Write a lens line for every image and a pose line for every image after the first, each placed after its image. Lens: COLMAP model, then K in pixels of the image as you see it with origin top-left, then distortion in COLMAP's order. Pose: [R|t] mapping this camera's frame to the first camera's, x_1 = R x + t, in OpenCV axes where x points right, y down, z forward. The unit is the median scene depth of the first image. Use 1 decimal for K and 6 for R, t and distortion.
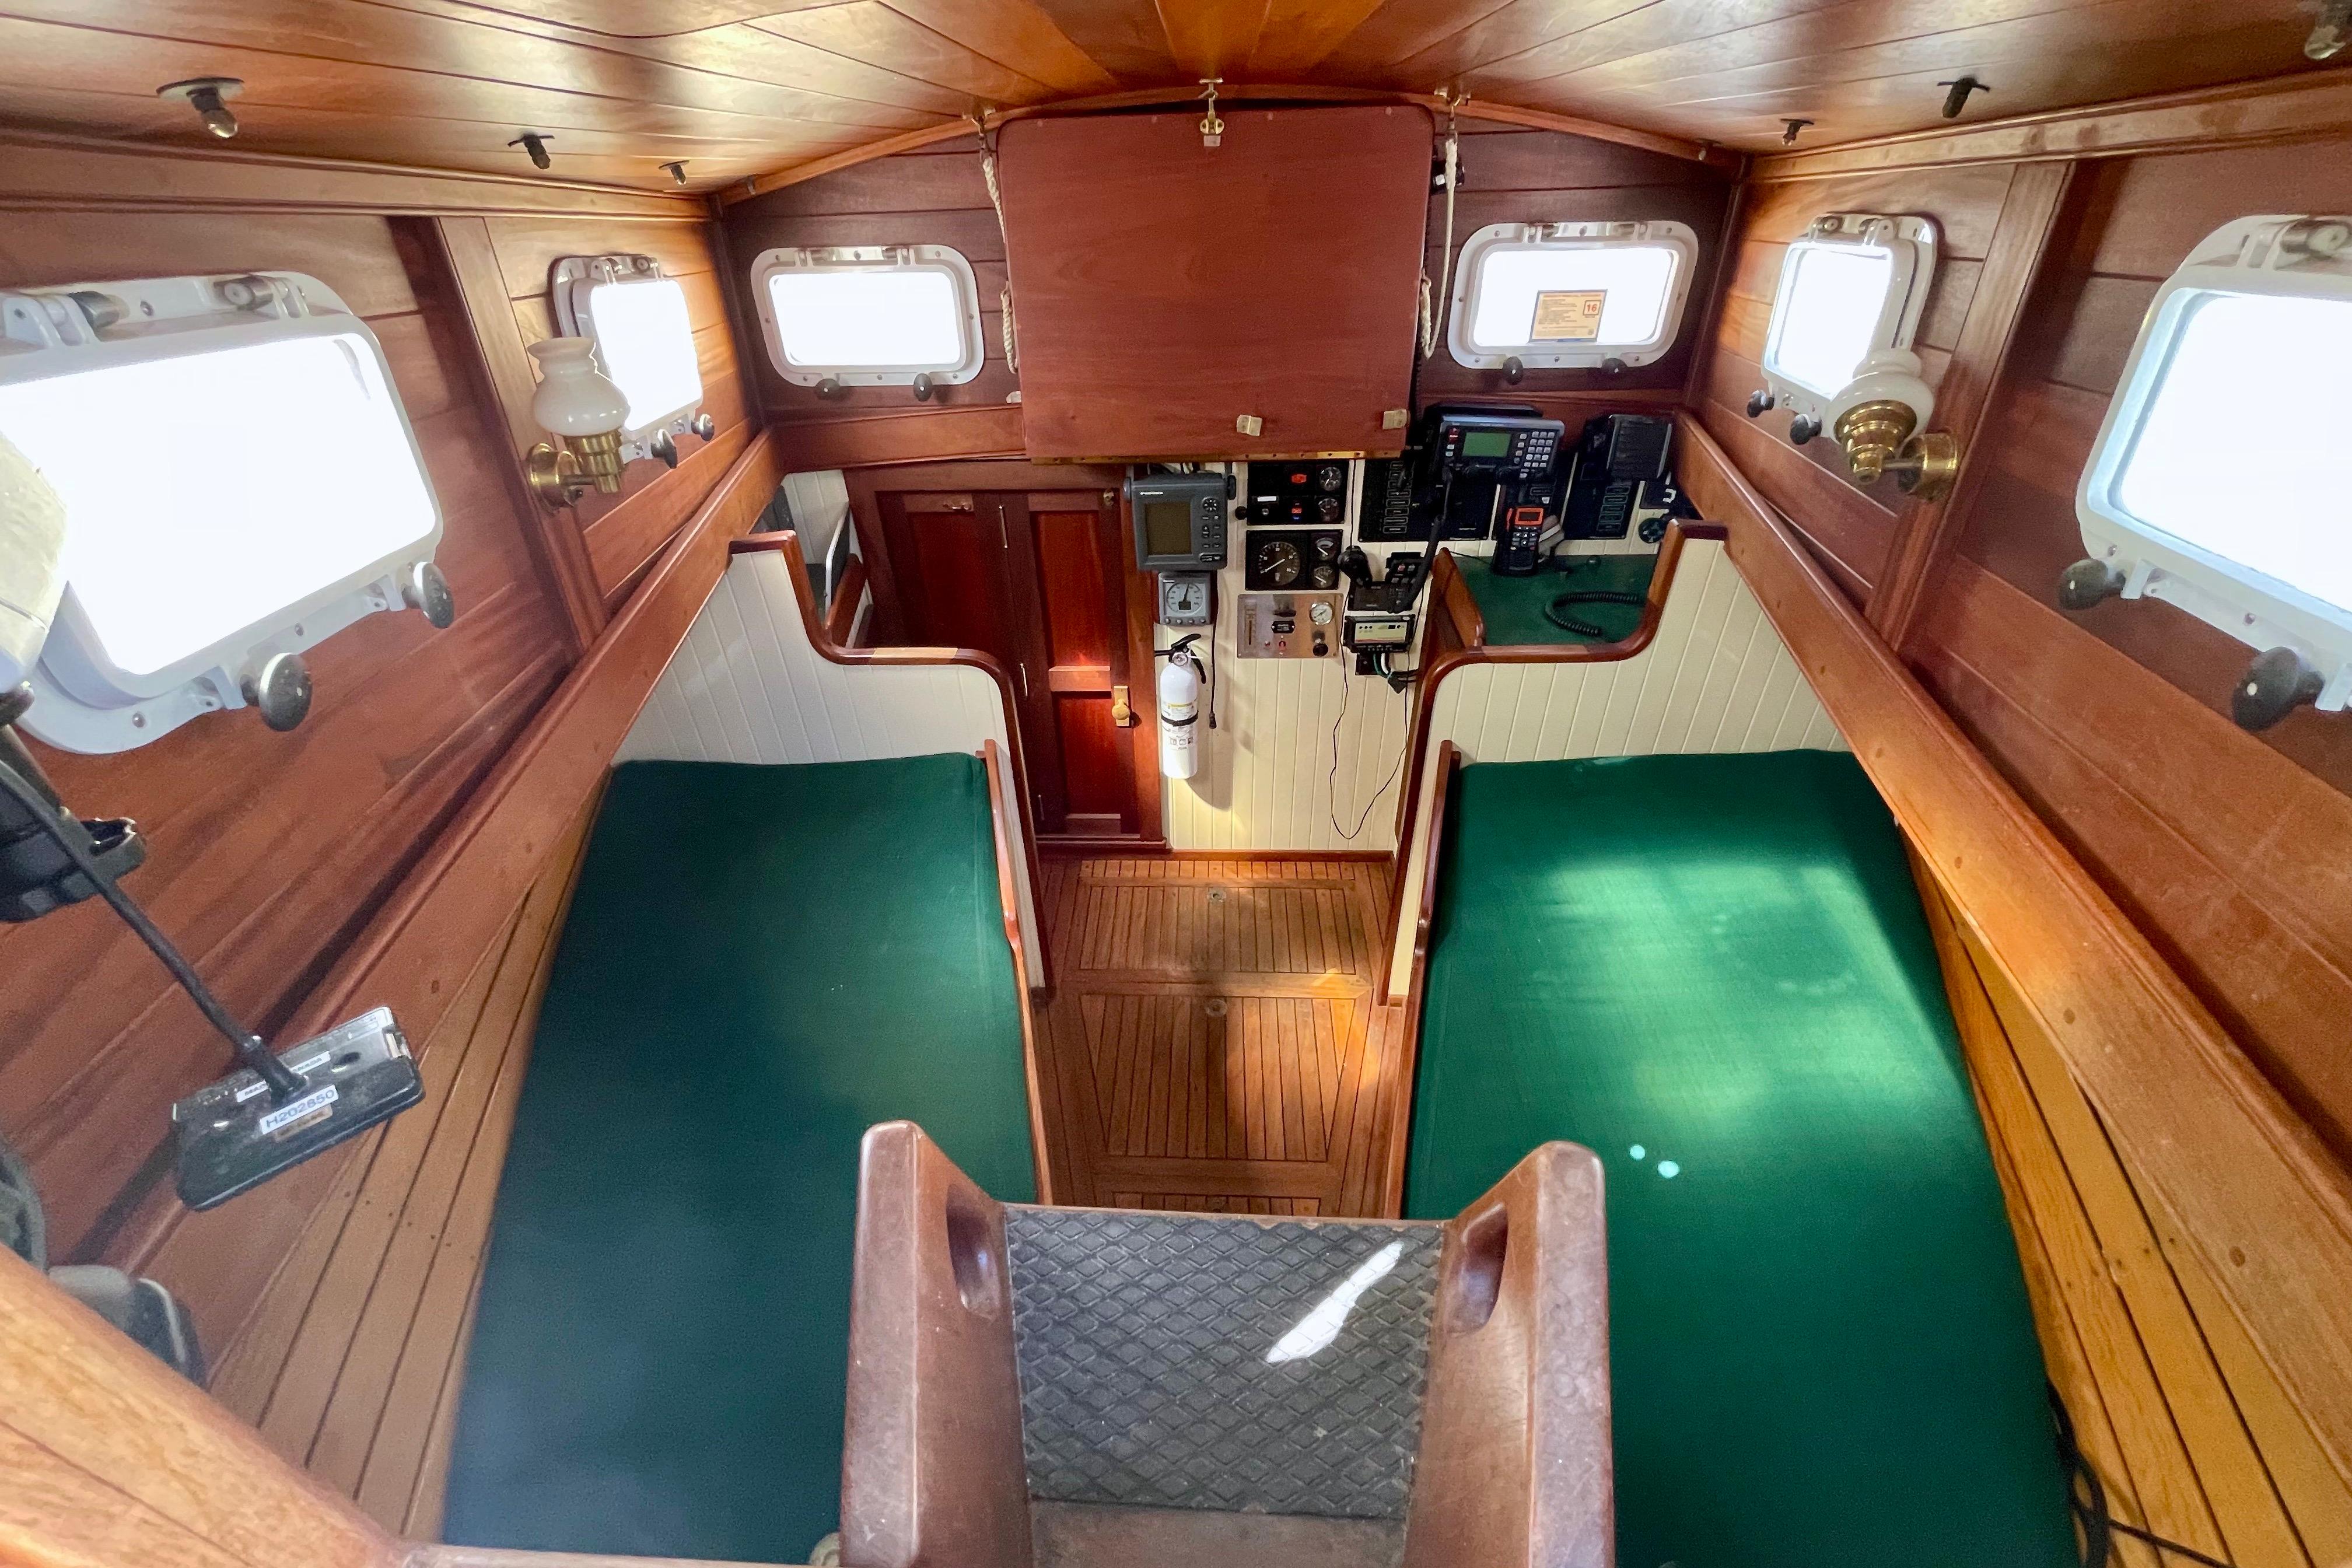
lens RADIAL K [[958.9, 0, 1173.4], [0, 958.9, 785.3], [0, 0, 1]] dist [-0.000260, 0.000359]
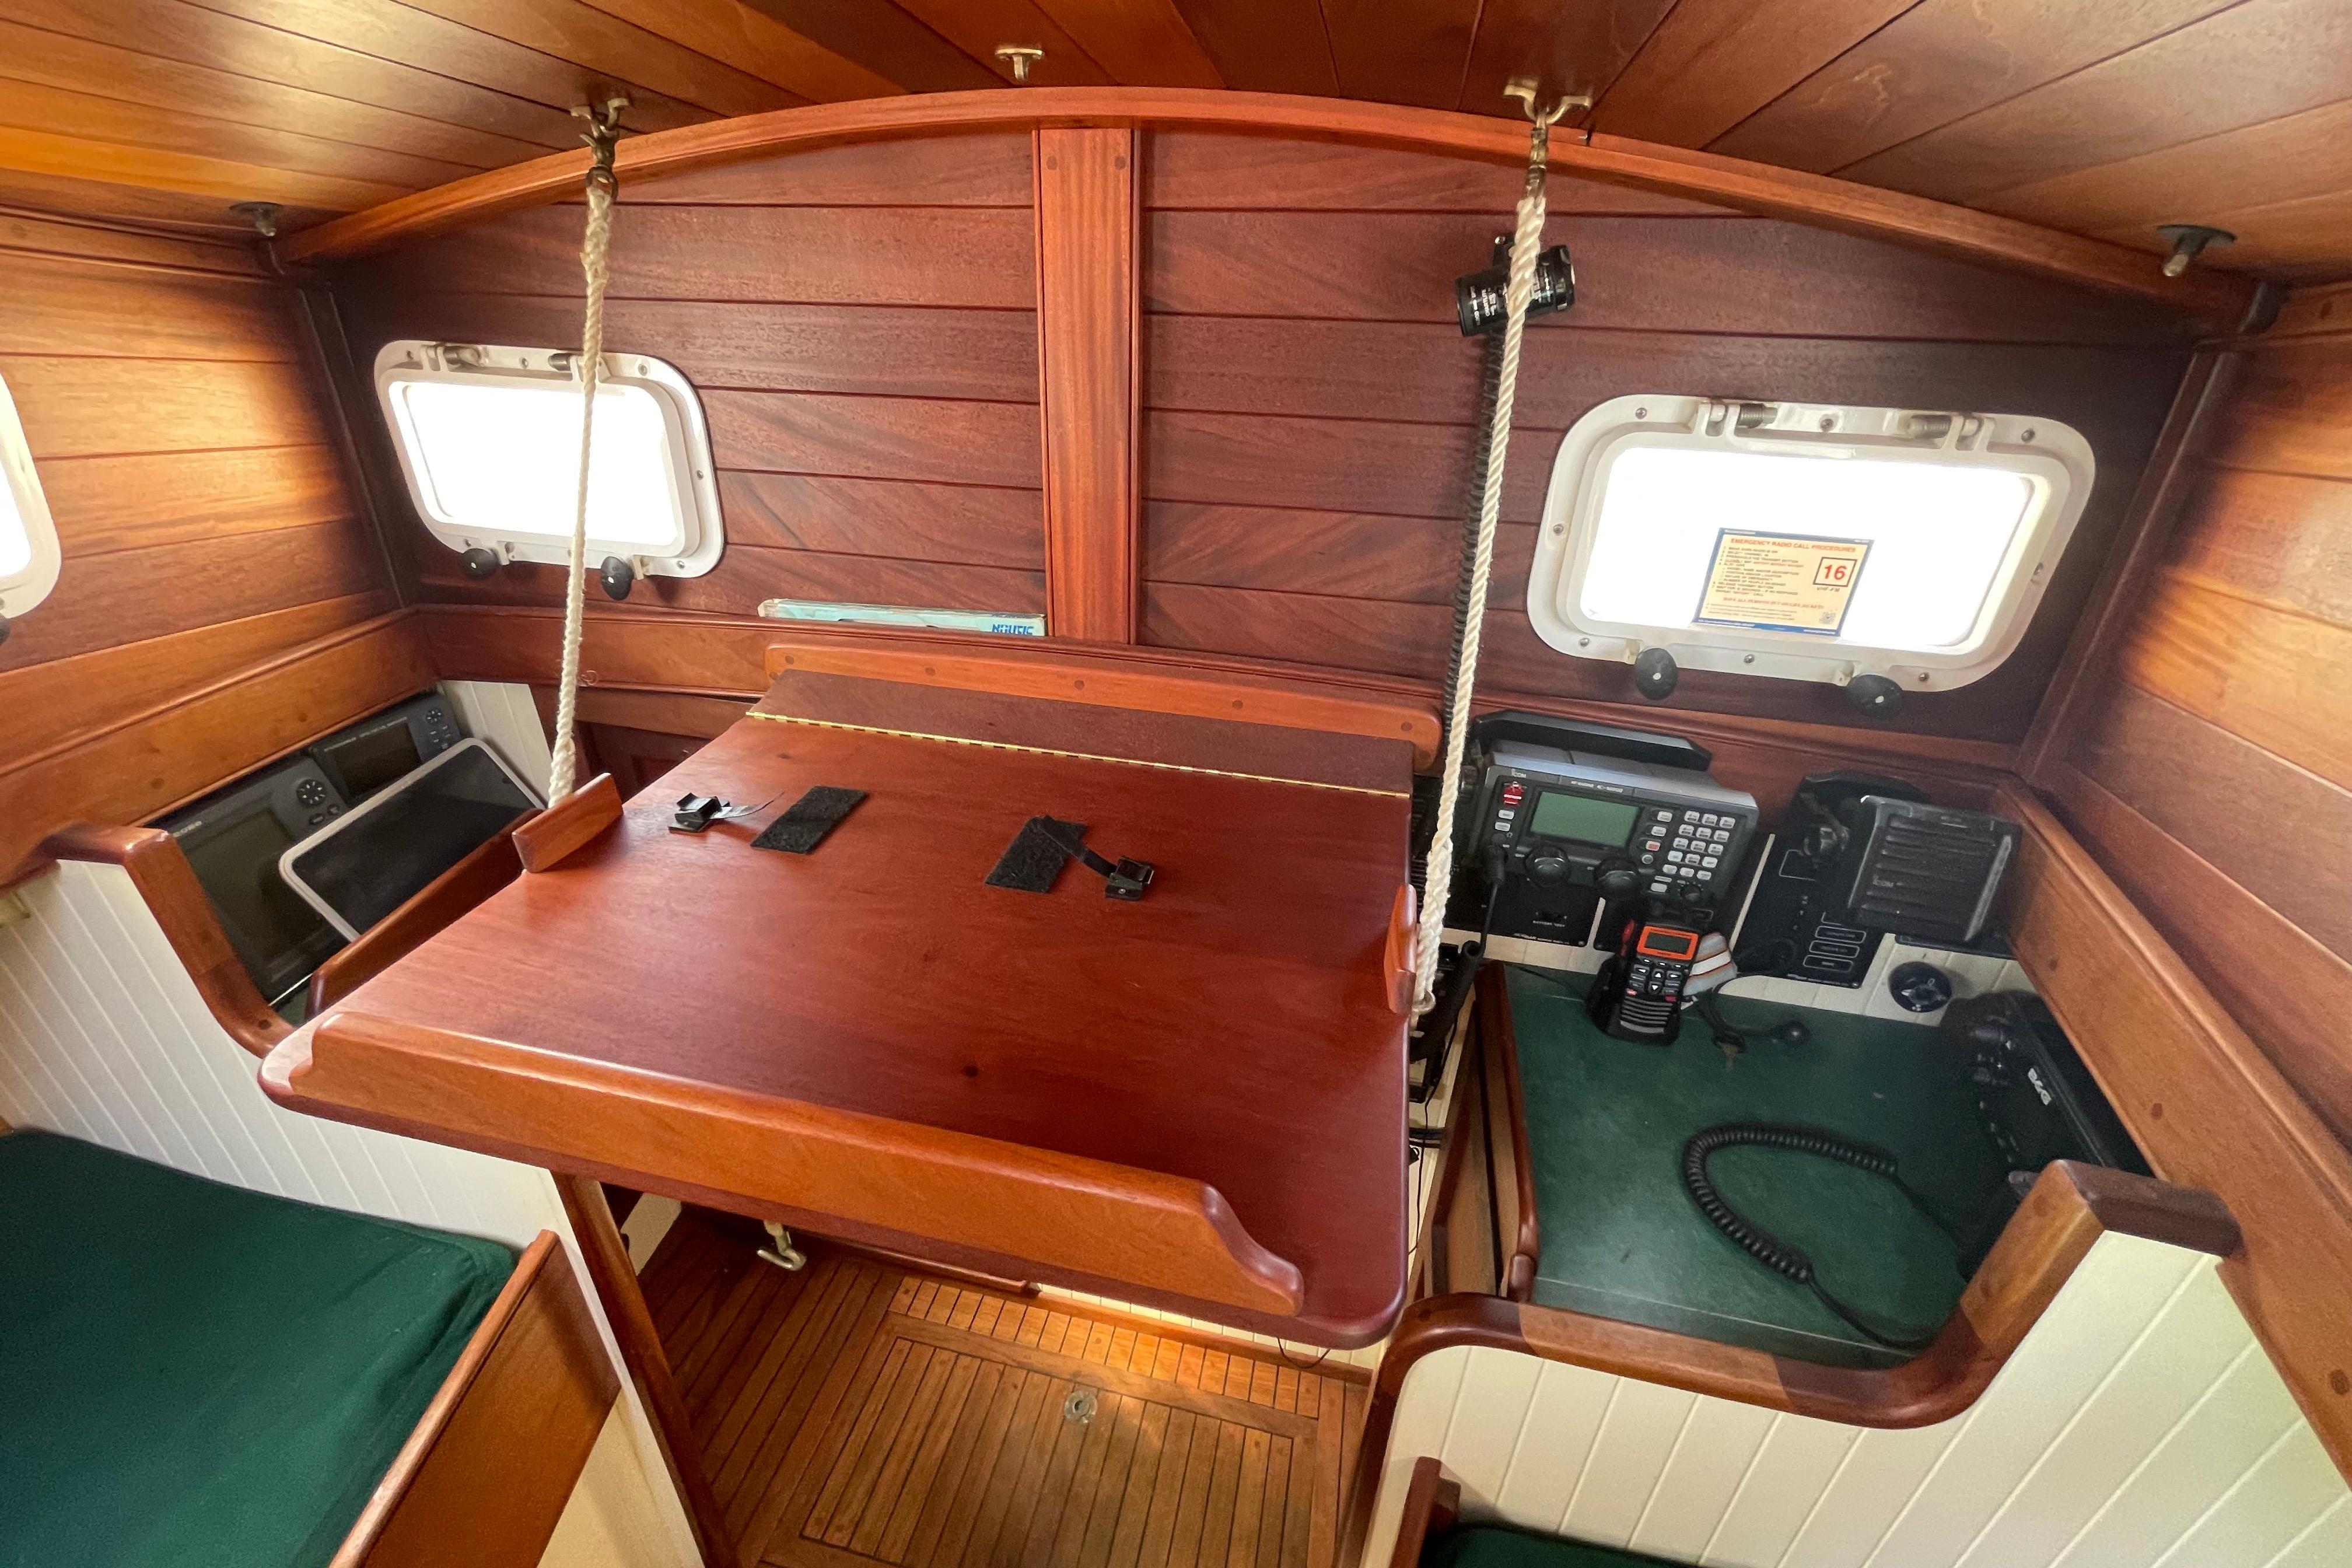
lens RADIAL K [[958.9, 0, 1177.0], [0, 958.9, 785.0], [0, 0, 1]] dist [-0.000260, 0.000359]
pose [[0.982696, 0.132485, -0.129448, 0.185242], [-0.149932, 0.979310, -0.135914, -0.275065], [0.108763, 0.152971, 0.982227, 0.500592]]
